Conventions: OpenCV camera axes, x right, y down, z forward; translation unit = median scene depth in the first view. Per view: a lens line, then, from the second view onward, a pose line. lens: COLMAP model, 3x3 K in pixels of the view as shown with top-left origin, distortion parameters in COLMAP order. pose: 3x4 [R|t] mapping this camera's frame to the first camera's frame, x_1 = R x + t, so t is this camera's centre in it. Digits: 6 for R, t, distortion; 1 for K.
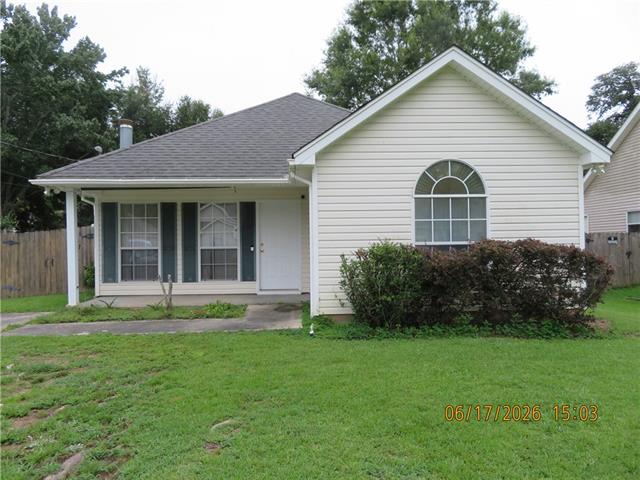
lens RADIAL K [[460.8, 0, 316.6], [0, 460.8, 237.7], [0, 0, 1]] dist [-0.007462, 0.006500]
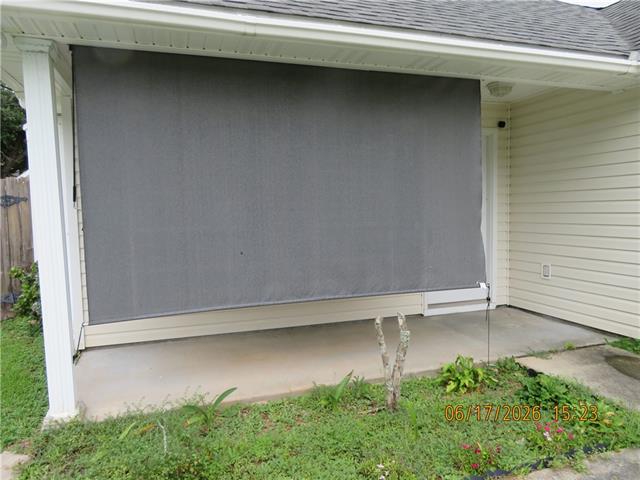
lens RADIAL K [[460.8, 0, 320.9], [0, 460.8, 239.2], [0, 0, 1]] dist [-0.007462, 0.006500]
pose [[0.958029, -0.032552, 0.284816, -0.472136], [0.006705, 0.995805, 0.091259, -0.009763], [-0.286592, -0.085519, 0.954228, 0.685768]]
